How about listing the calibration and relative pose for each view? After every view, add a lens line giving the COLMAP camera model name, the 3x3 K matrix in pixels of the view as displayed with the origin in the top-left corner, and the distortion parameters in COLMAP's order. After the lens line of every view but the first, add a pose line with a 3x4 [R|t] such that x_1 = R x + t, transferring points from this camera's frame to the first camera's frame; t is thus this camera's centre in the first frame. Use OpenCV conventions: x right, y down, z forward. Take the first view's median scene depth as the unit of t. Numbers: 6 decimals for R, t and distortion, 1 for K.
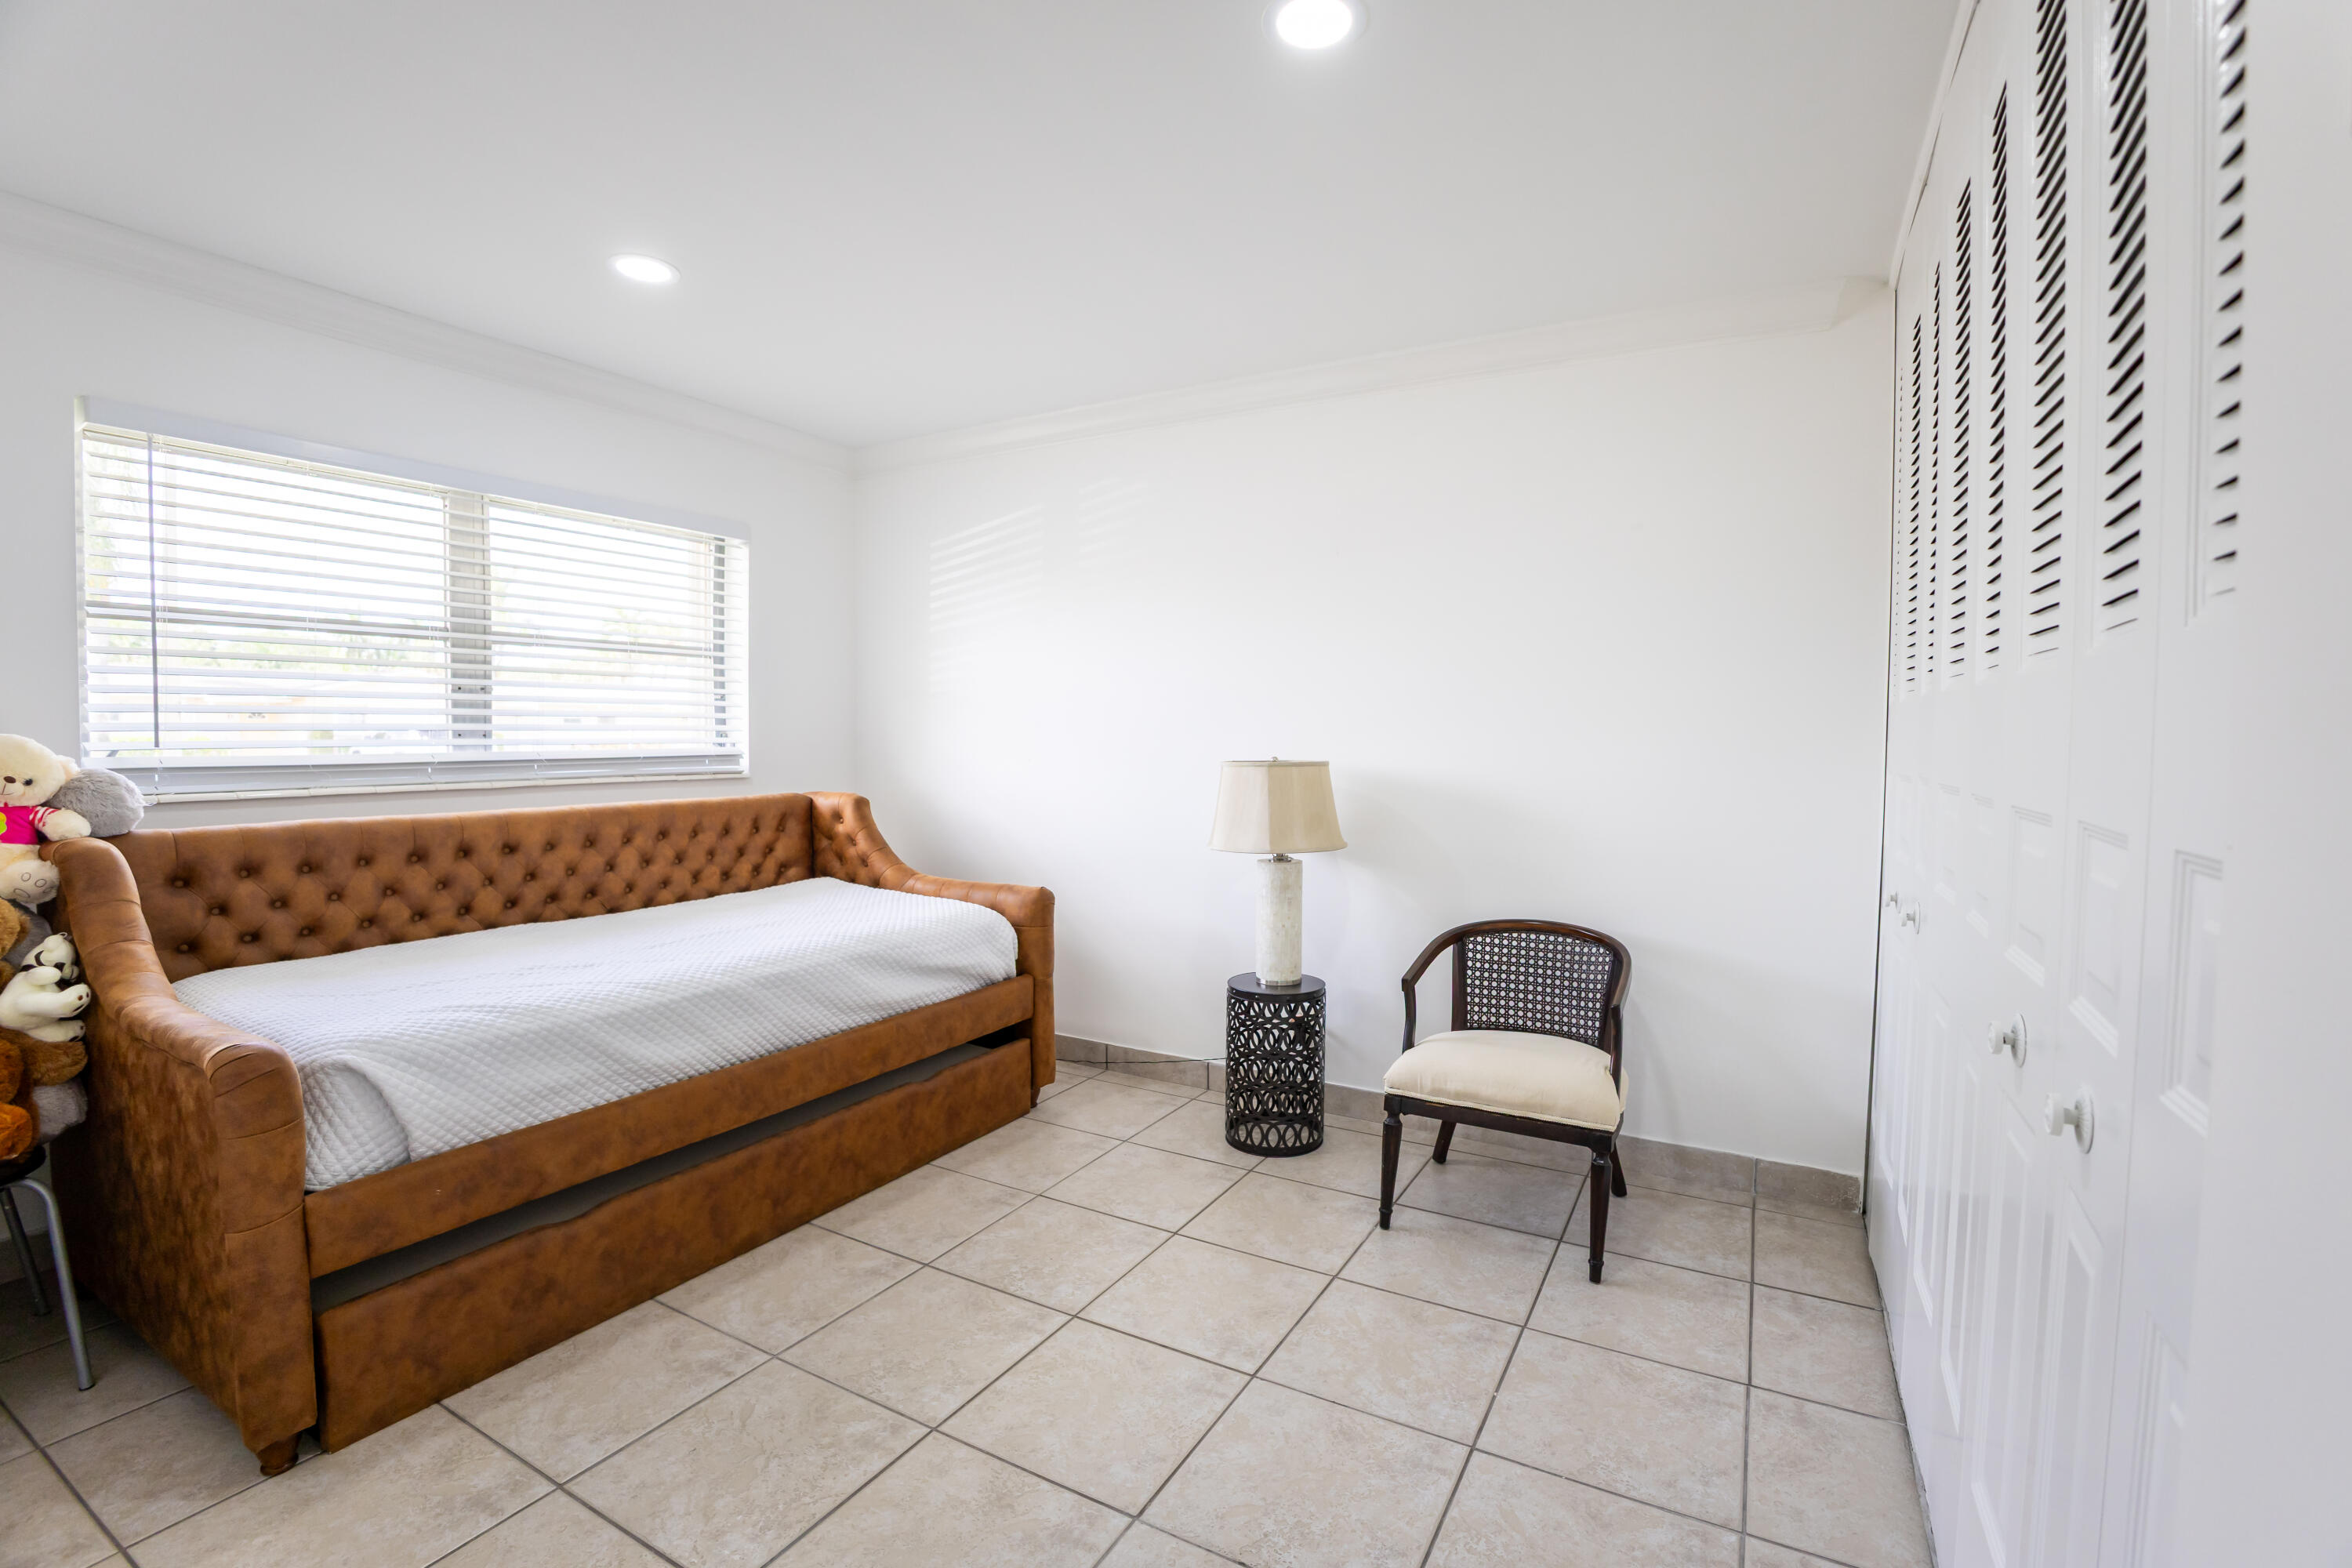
lens RADIAL K [[1021.6, 0, 1187.7], [0, 1021.6, 777.5], [0, 0, 1]] dist [-0.035594, 0.004085]
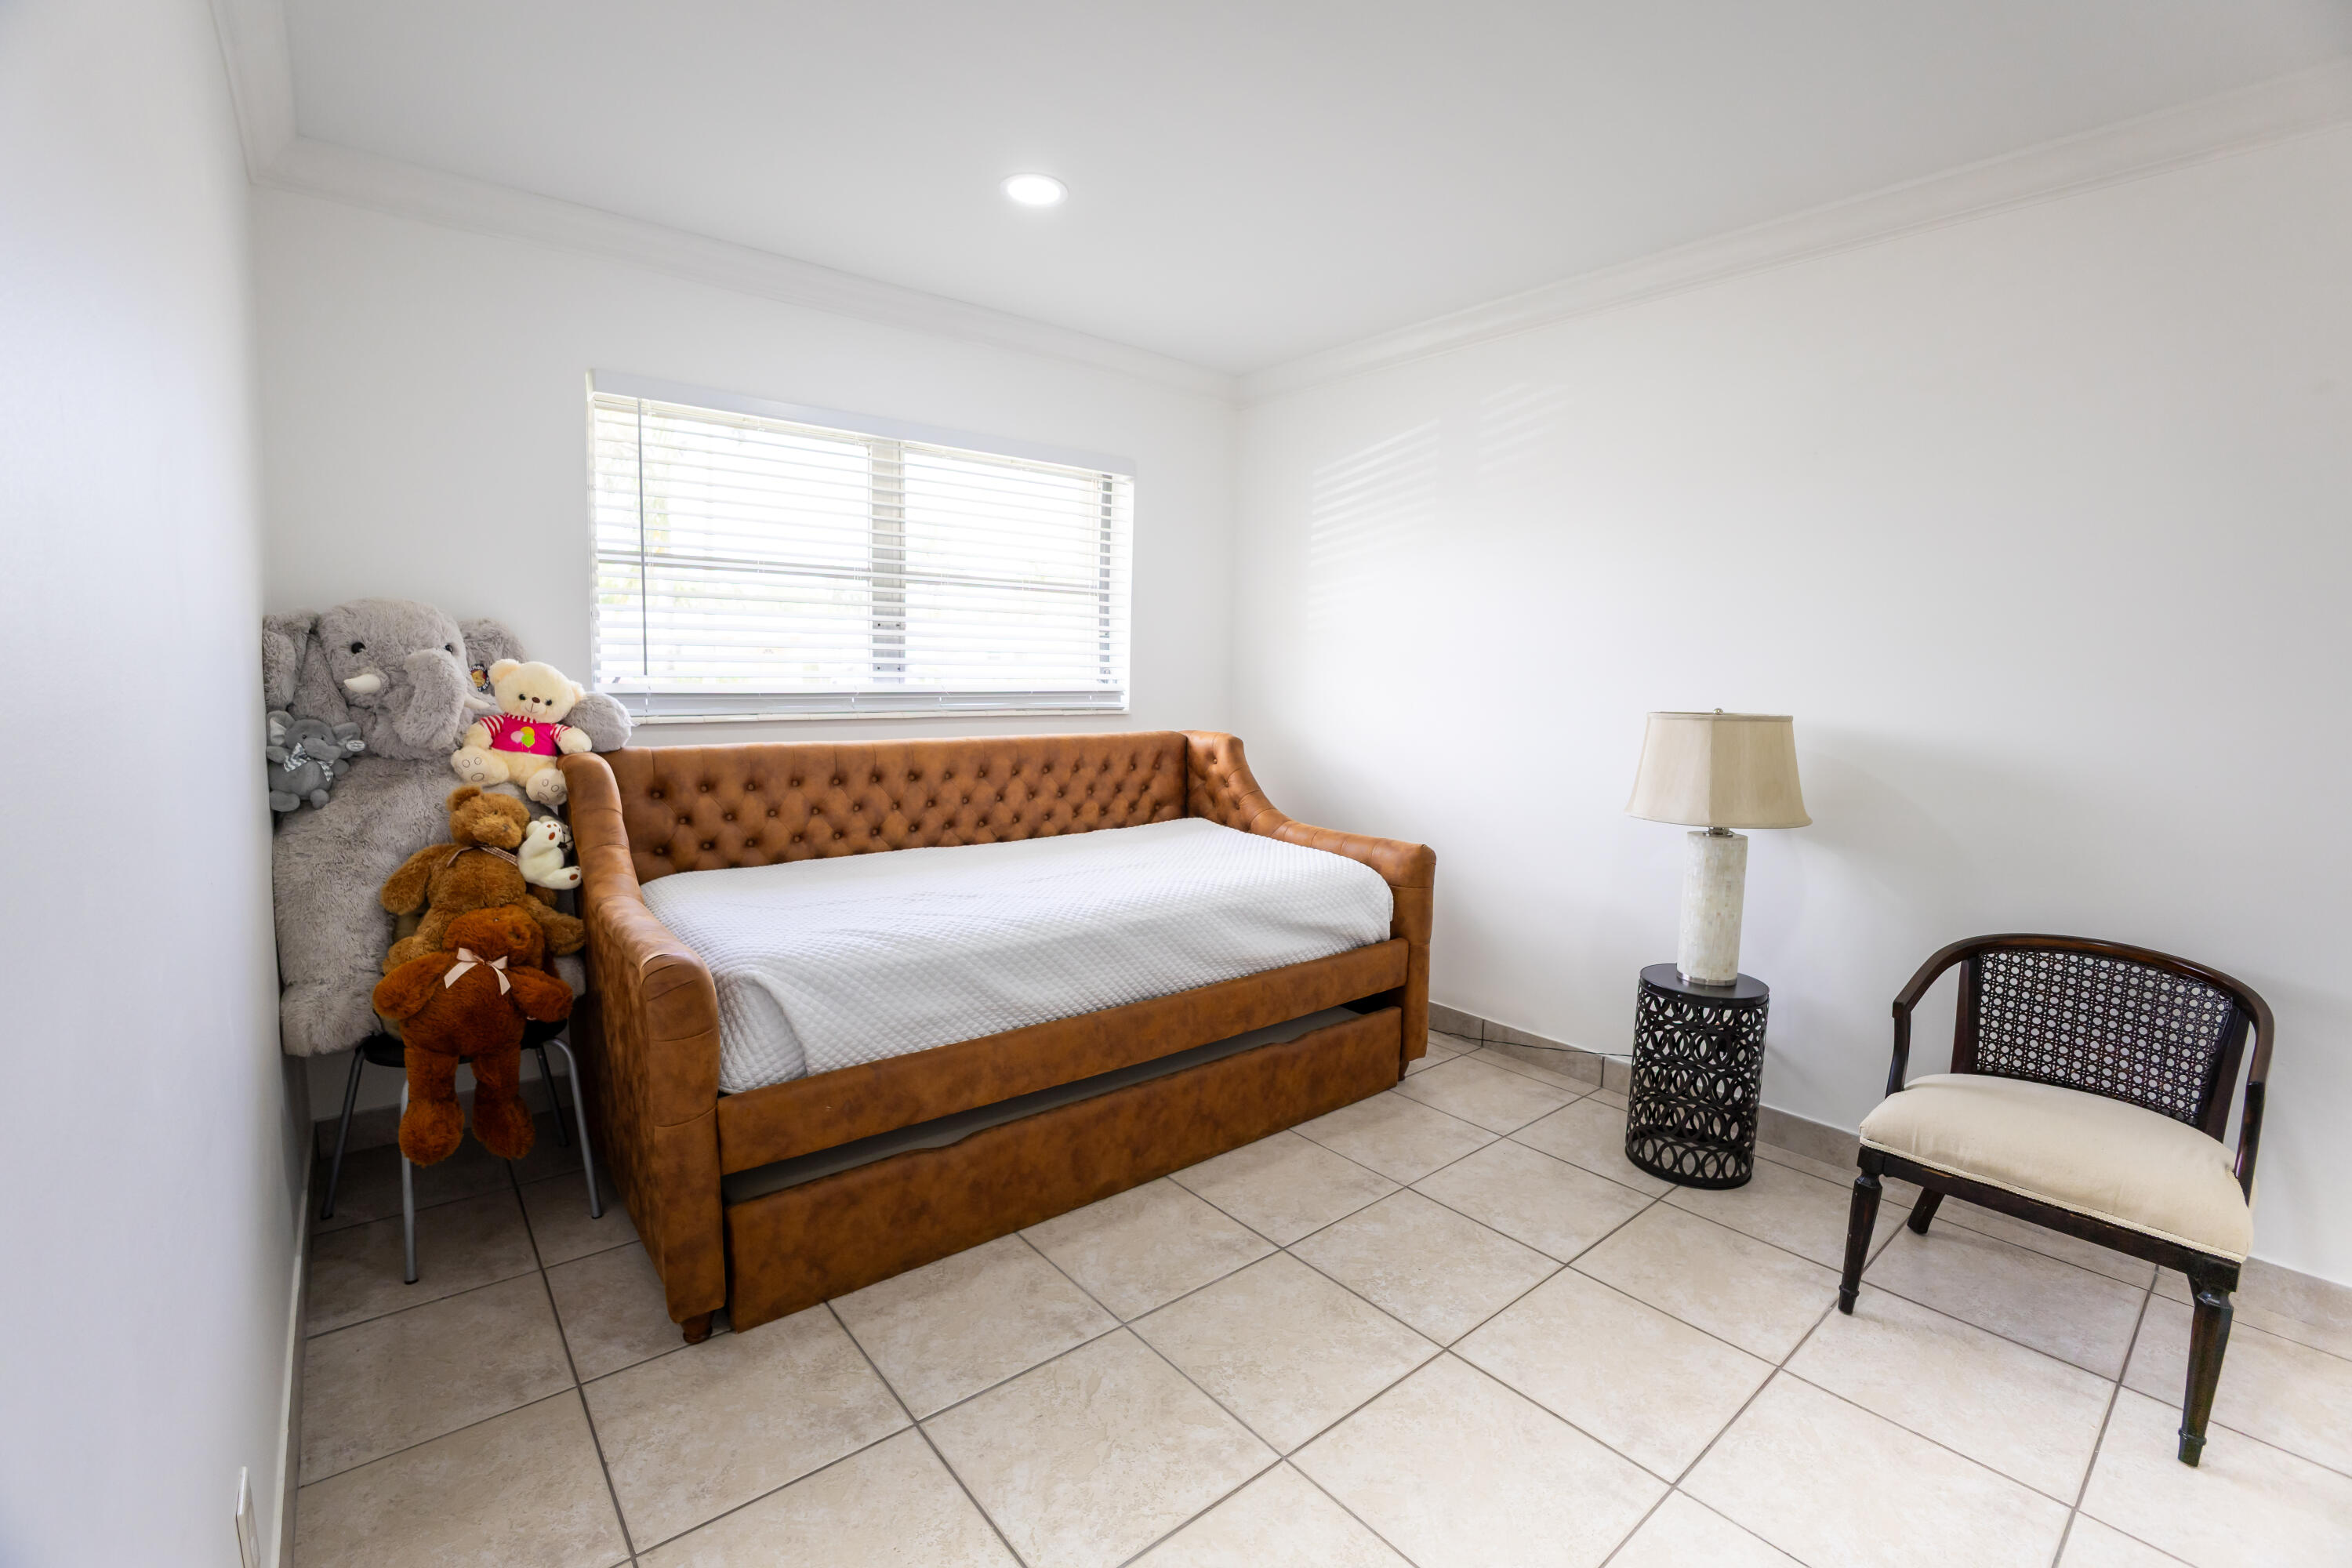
lens RADIAL K [[1021.6, 0, 1181.7], [0, 1021.6, 775.6], [0, 0, 1]] dist [-0.035594, 0.004085]
pose [[0.934277, 0.049311, -0.353123, -0.034464], [-0.029606, 0.997699, 0.060990, -0.004183], [0.355318, -0.046527, 0.933587, 0.107853]]
